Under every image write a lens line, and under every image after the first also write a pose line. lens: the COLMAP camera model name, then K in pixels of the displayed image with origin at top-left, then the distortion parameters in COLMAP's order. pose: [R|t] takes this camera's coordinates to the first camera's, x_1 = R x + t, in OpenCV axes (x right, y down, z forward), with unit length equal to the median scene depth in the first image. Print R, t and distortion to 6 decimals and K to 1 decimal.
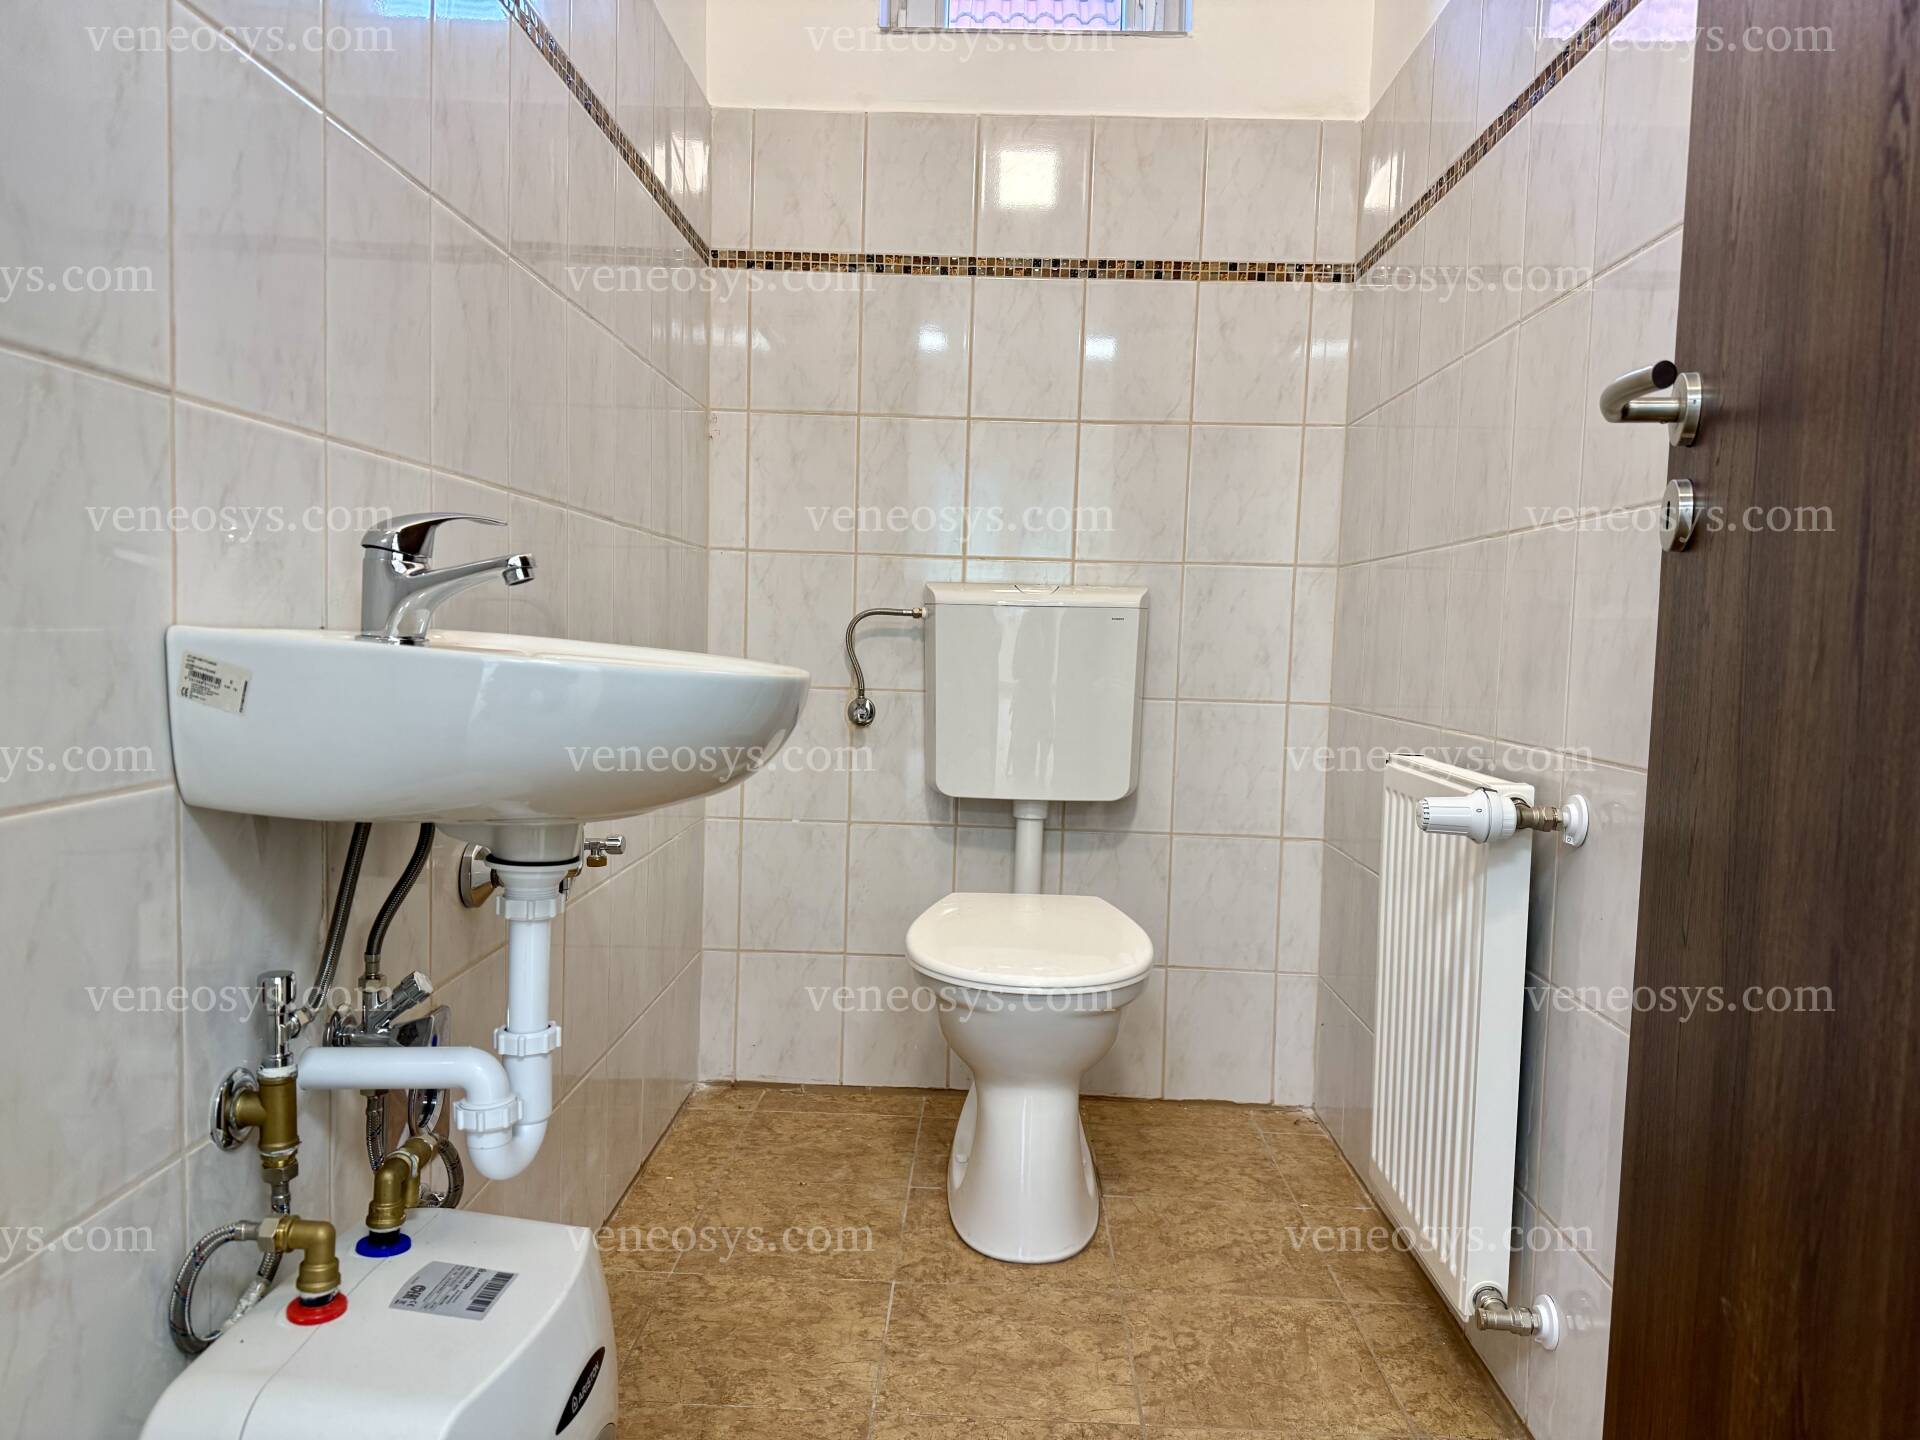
lens RADIAL K [[1345.2, 0, 960.4], [0, 1345.2, 720.0], [0, 0, 1]] dist [0.058341, -0.032907]
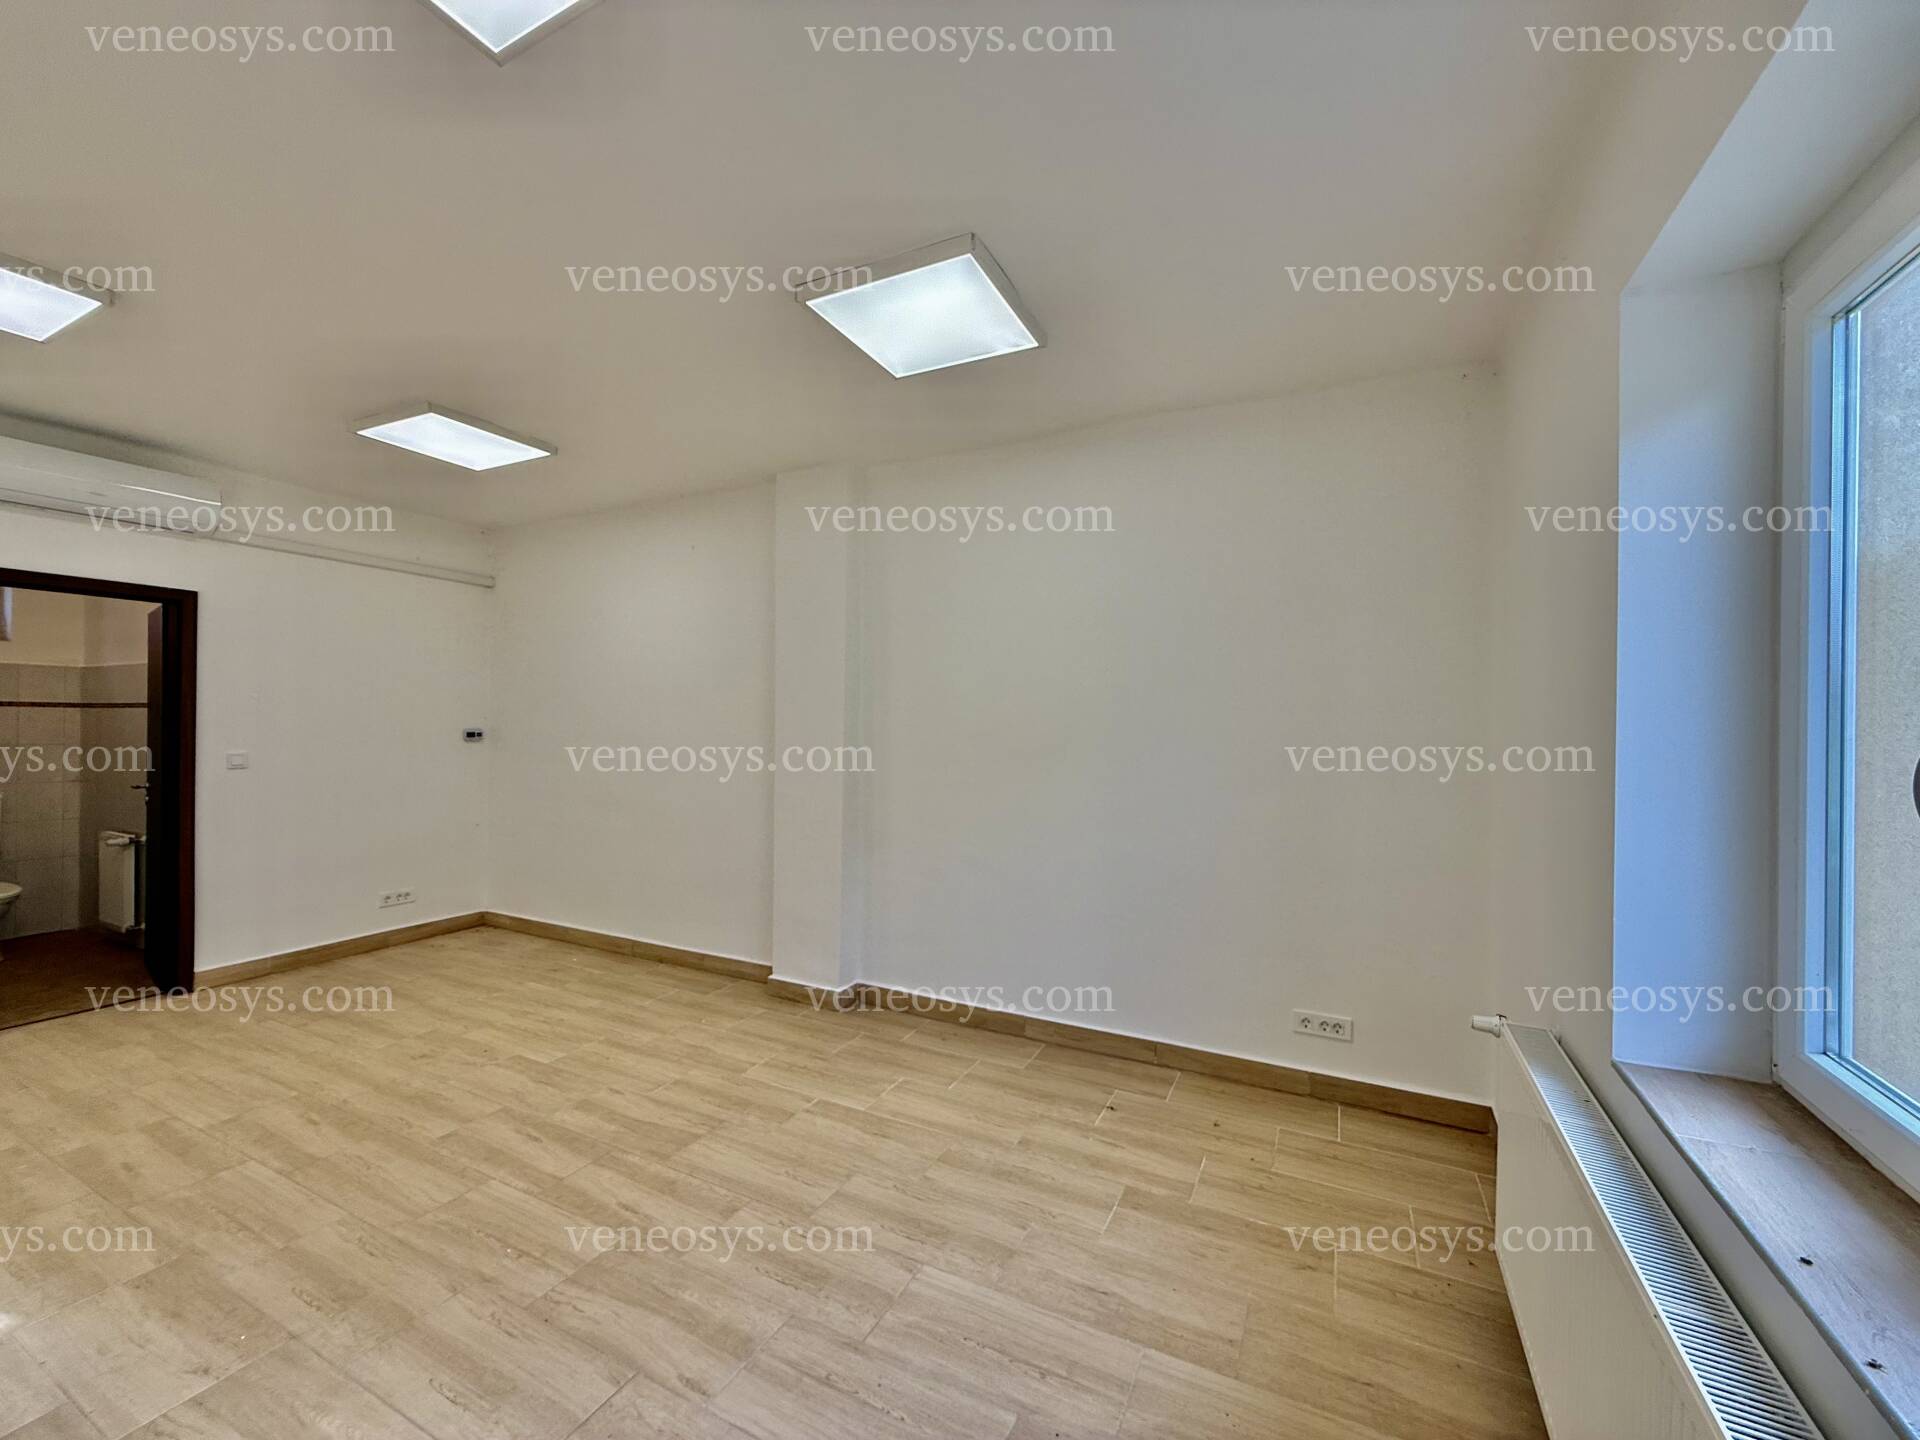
lens RADIAL K [[760.0, 0, 956.7], [0, 760.0, 714.0], [0, 0, 1]] dist [-0.001801, 0.000652]
pose [[0.420514, -0.026546, 0.906898, -0.786675], [0.060257, 0.998182, 0.001278, -0.198320], [-0.905283, 0.054109, 0.421349, -2.733675]]
